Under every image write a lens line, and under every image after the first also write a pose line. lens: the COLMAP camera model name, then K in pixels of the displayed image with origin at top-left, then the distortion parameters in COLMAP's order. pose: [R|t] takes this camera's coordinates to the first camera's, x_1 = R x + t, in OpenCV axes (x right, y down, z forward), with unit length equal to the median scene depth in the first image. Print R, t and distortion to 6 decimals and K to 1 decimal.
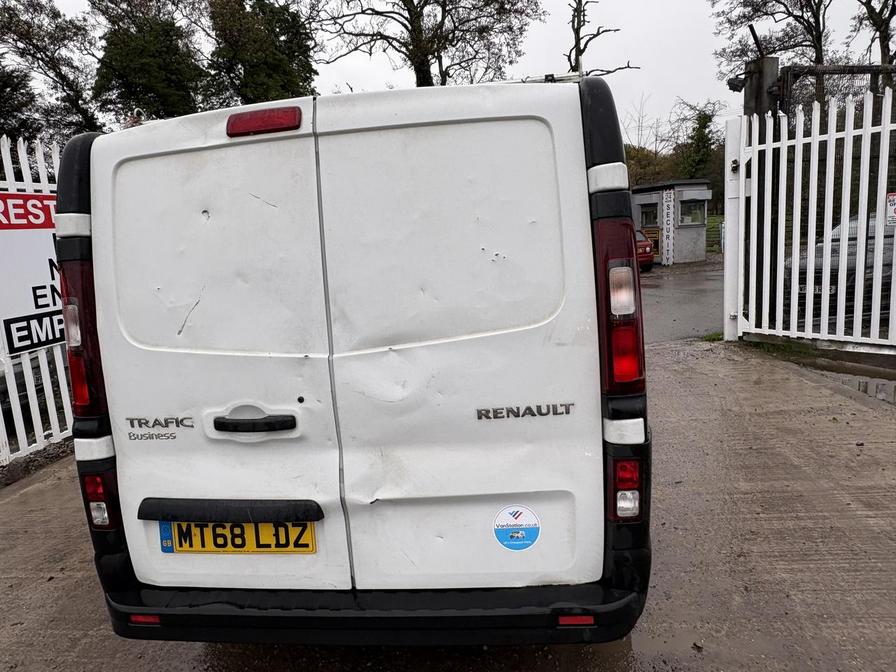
lens RADIAL K [[592.8, 0, 443.8], [0, 592.8, 329.7], [0, 0, 1]] dist [-0.000373, 0.006586]
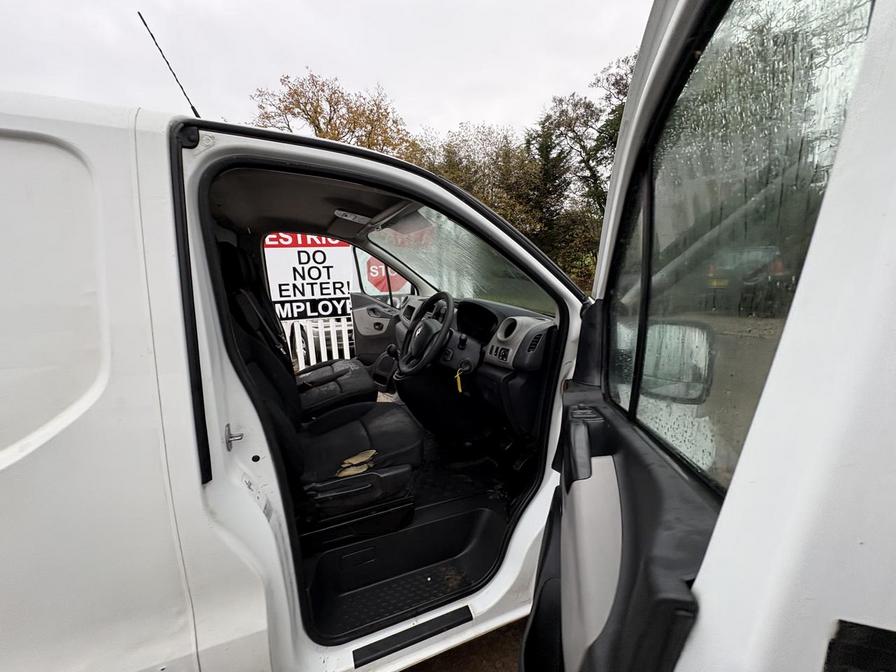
lens RADIAL K [[357.1, 0, 449.1], [0, 357.1, 335.5], [0, 0, 1]] dist [0.001358, 0.000085]
pose [[0.503446, 0.228634, -0.833228, 0.248454], [-0.156919, 0.972511, 0.172041, -0.112197], [0.849658, 0.044136, 0.525484, 0.566772]]
